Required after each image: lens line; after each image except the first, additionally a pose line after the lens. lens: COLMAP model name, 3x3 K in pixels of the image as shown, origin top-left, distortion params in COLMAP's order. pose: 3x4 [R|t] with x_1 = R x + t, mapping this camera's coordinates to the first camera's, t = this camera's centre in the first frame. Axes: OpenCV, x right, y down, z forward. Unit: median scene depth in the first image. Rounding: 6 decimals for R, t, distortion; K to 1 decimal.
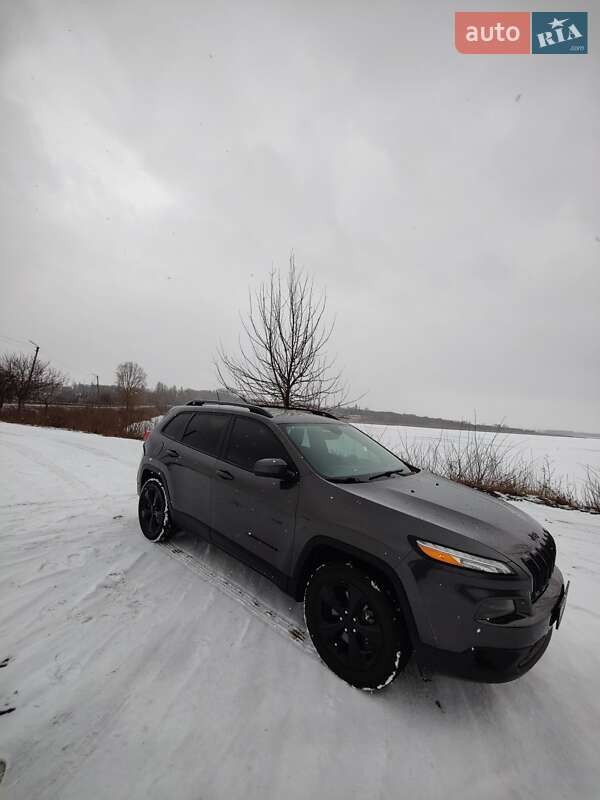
lens RADIAL K [[343.3, 0, 290.8], [0, 343.3, 402.0], [0, 0, 1]] dist [0.019628, -0.012392]
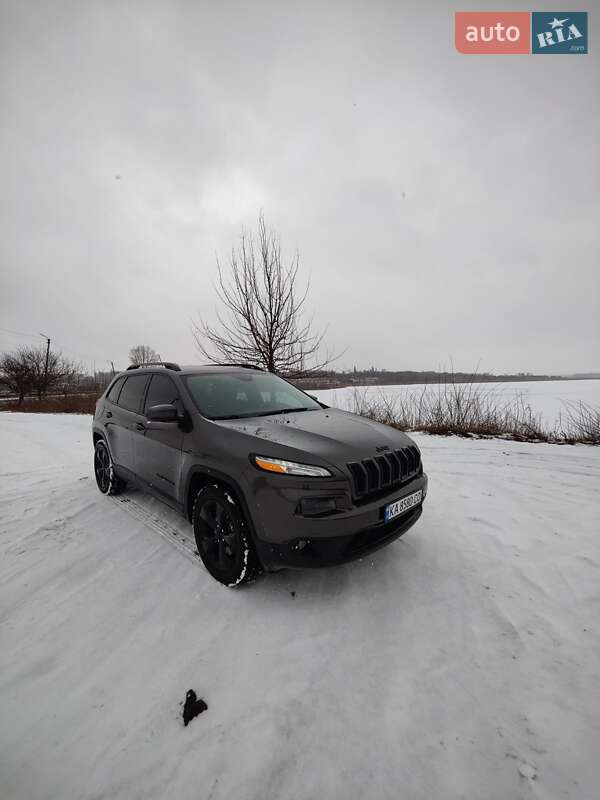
lens RADIAL K [[344.5, 0, 296.8], [0, 344.5, 401.6], [0, 0, 1]] dist [0.017668, -0.013730]
pose [[0.994522, -0.089980, -0.053197, 0.180874], [0.094178, 0.992130, 0.082511, 0.043918], [0.045354, -0.087069, 0.995169, -0.033900]]
